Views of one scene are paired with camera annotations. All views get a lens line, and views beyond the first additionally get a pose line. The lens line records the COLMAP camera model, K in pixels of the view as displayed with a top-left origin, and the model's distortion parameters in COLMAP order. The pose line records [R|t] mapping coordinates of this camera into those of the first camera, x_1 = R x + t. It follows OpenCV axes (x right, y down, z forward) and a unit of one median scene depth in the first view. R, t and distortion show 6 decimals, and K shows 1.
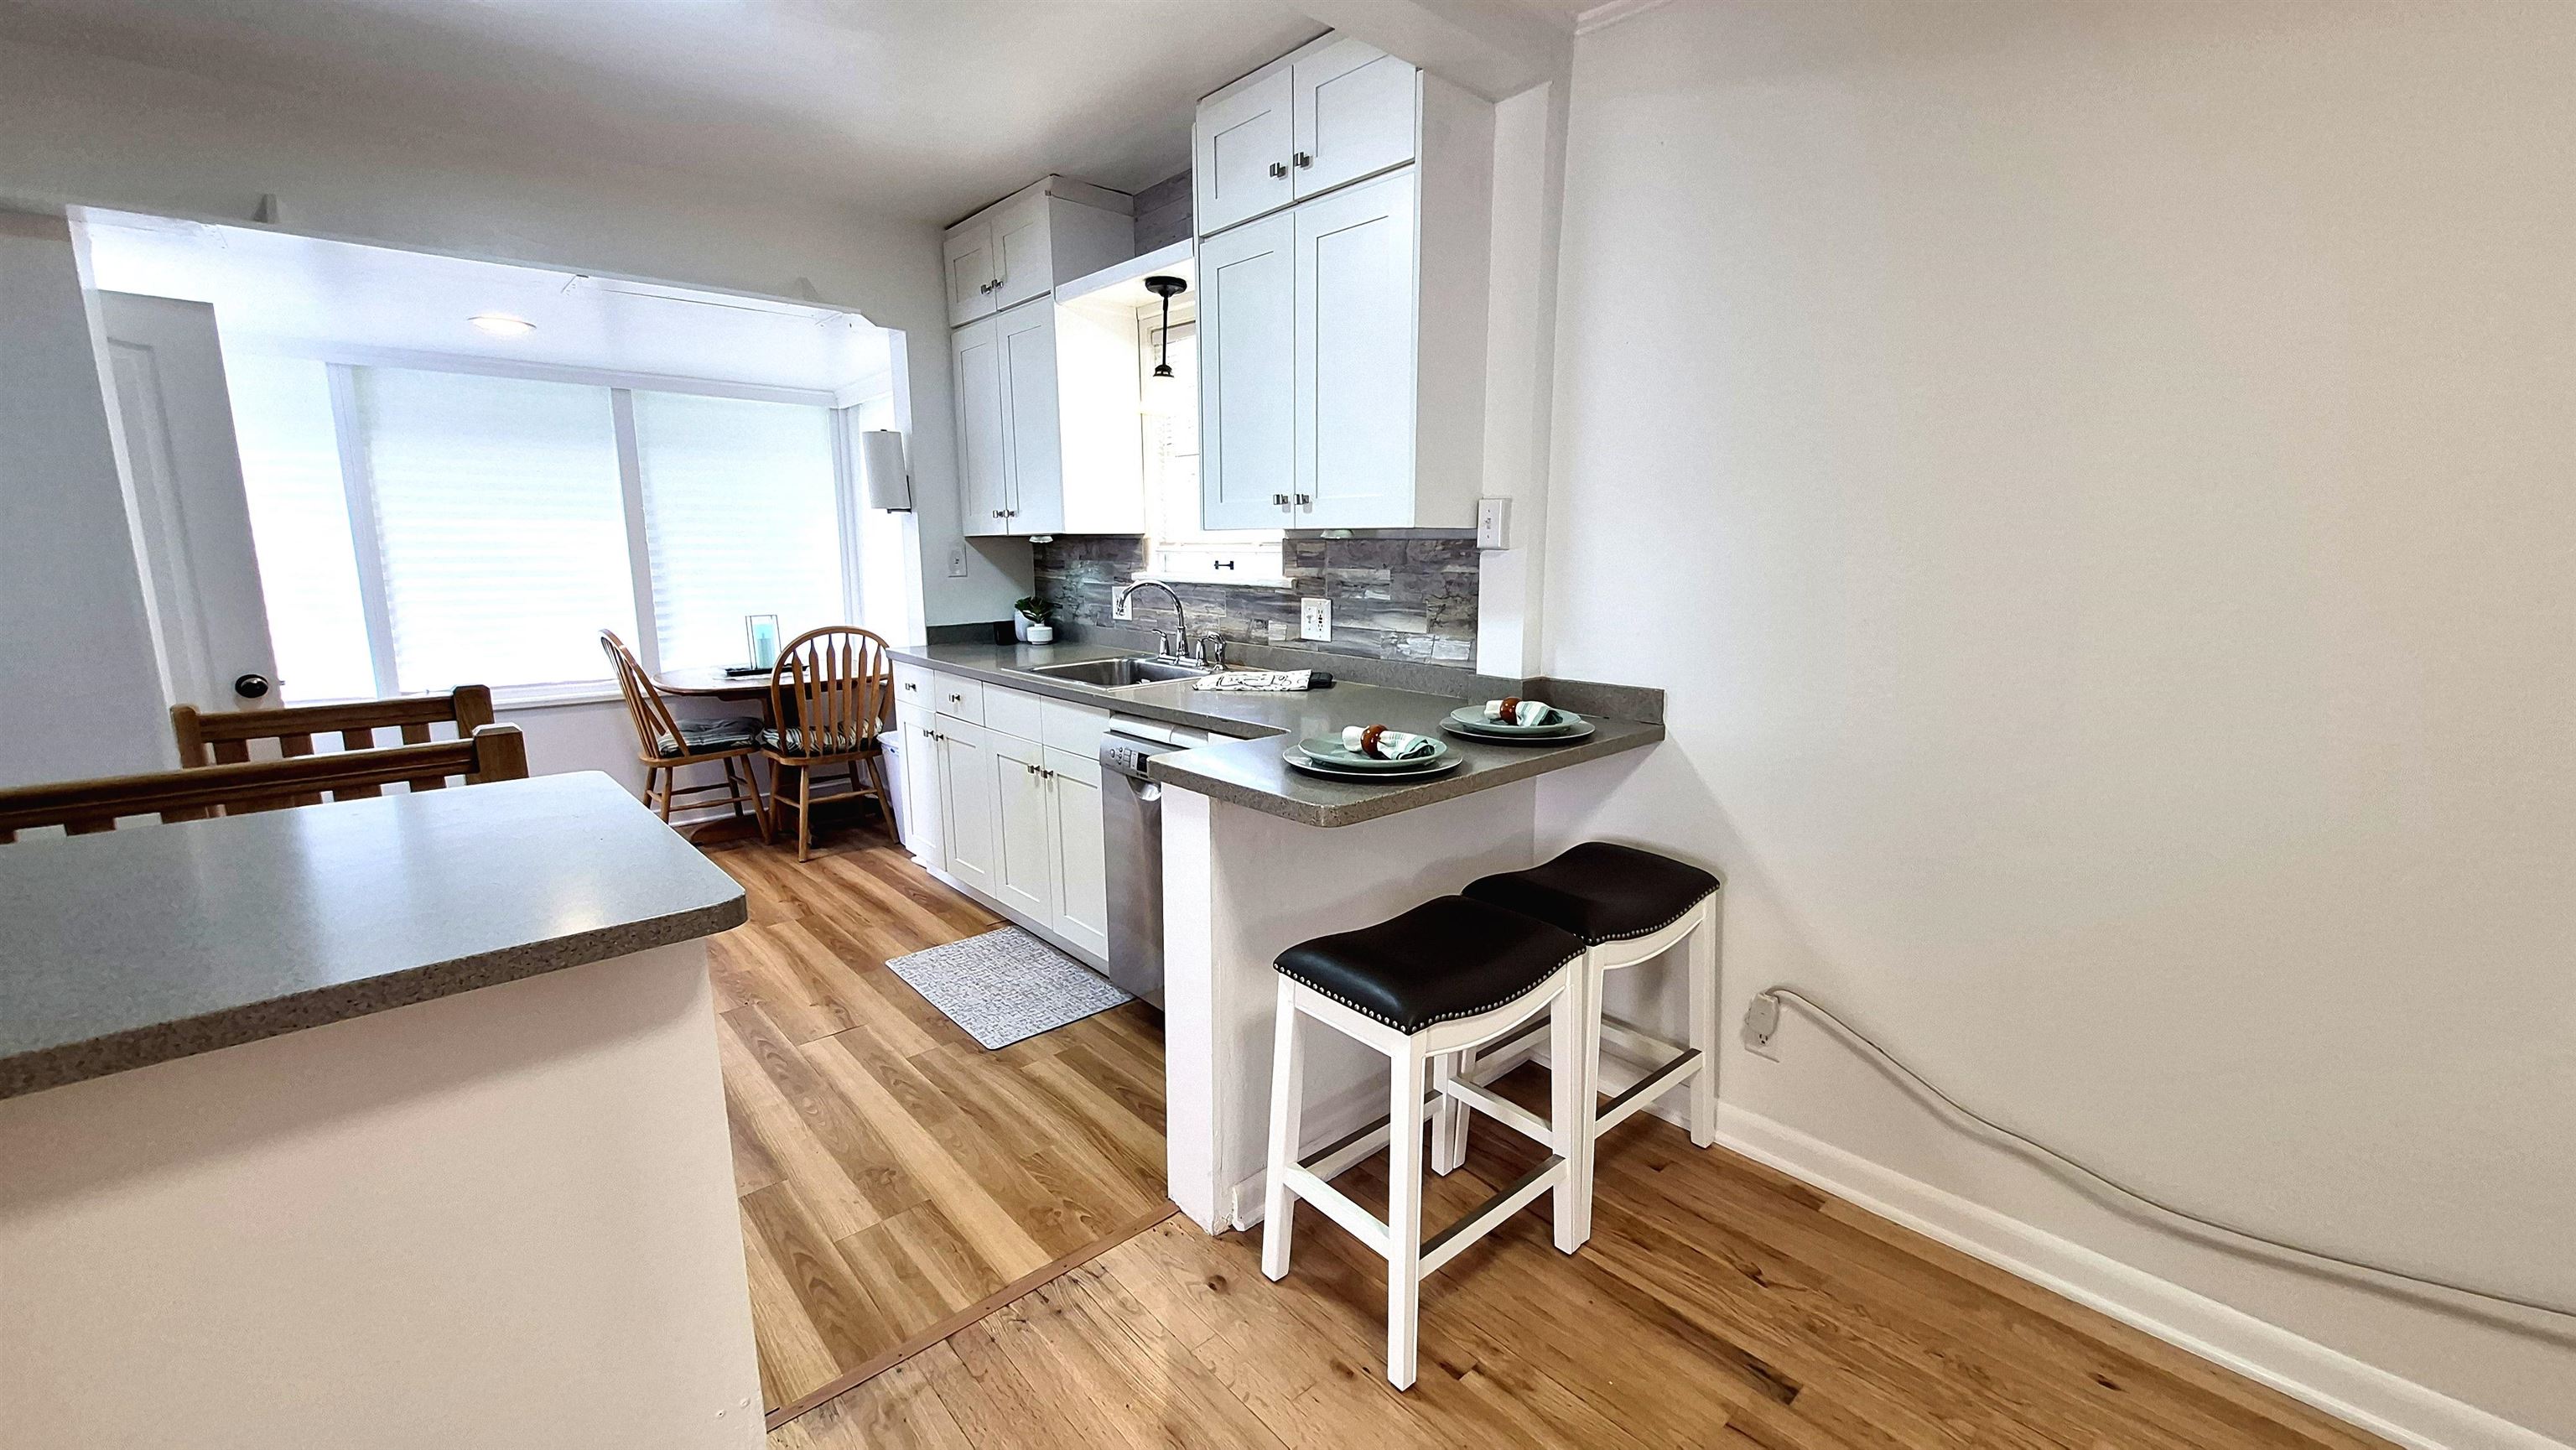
lens RADIAL K [[1004.4, 0, 1288.0], [0, 1004.4, 725.0], [0, 0, 1]] dist [0.000797, 0.000007]
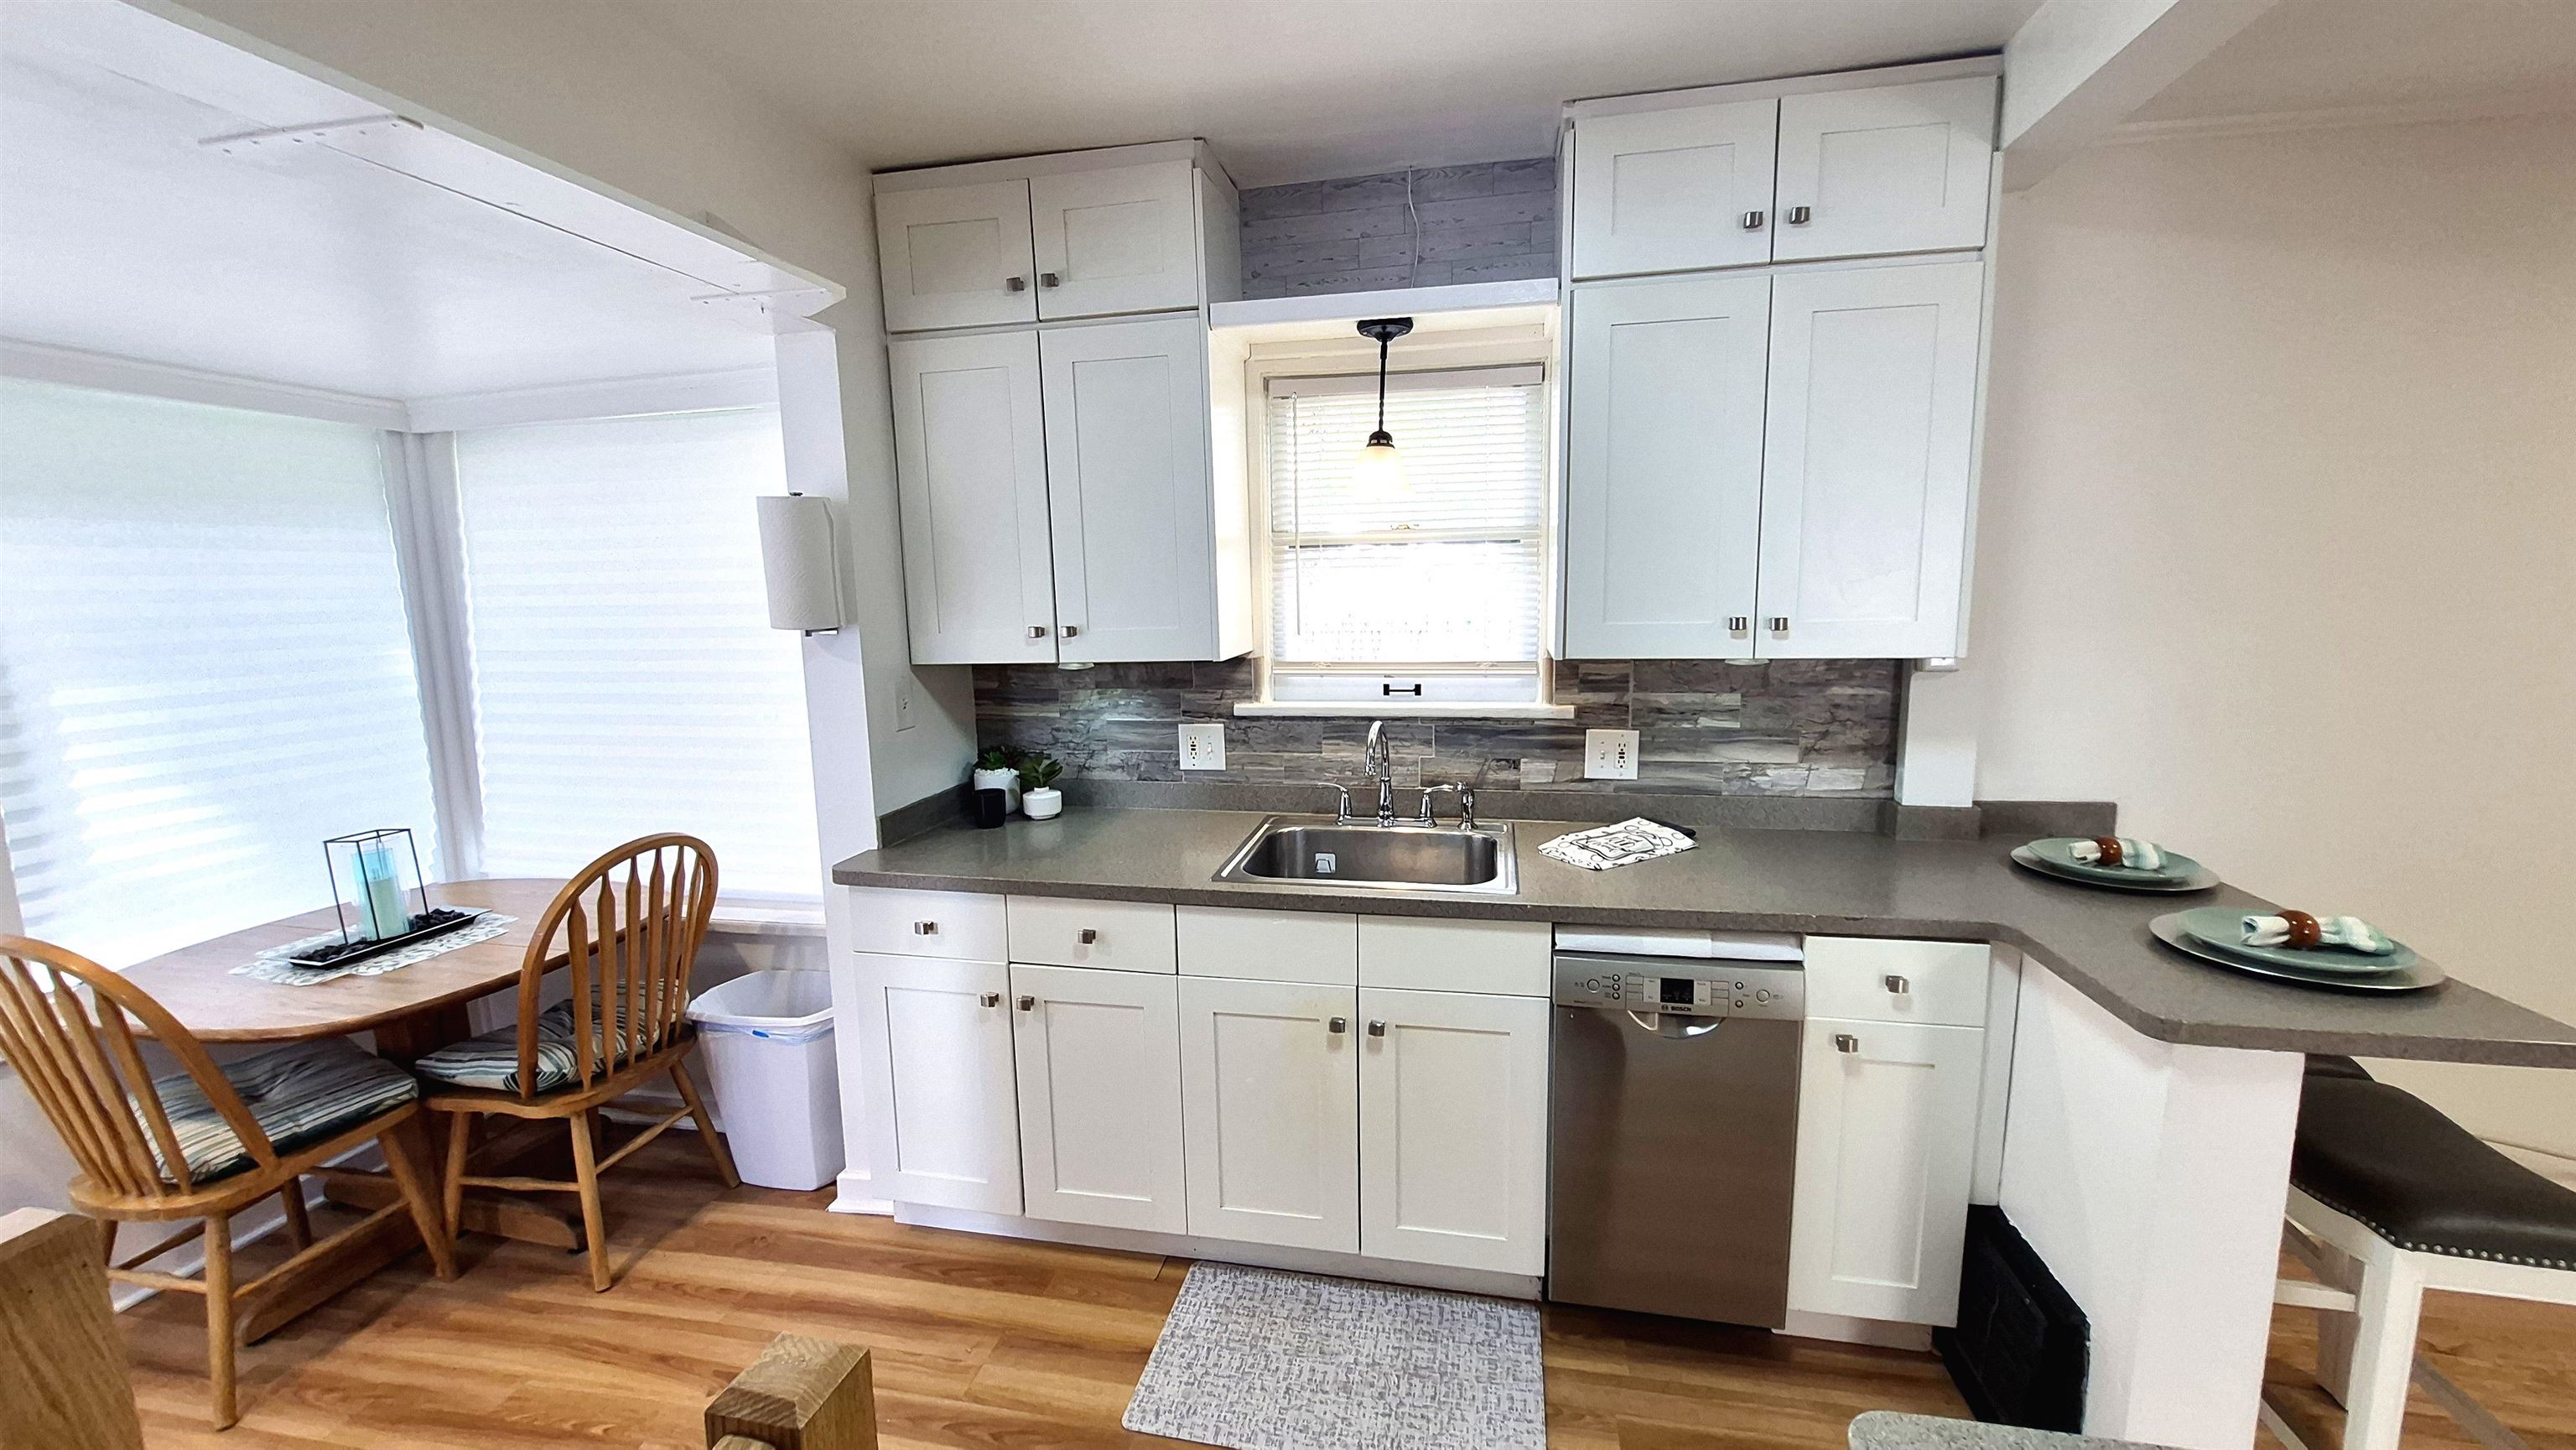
lens RADIAL K [[1004.4, 0, 1288.0], [0, 1004.4, 725.0], [0, 0, 1]] dist [0.000797, 0.000007]
pose [[0.808604, -0.095856, 0.580493, -0.654777], [0.122616, 0.992430, -0.006922, -0.154014], [-0.575435, 0.076775, 0.814236, 0.473445]]
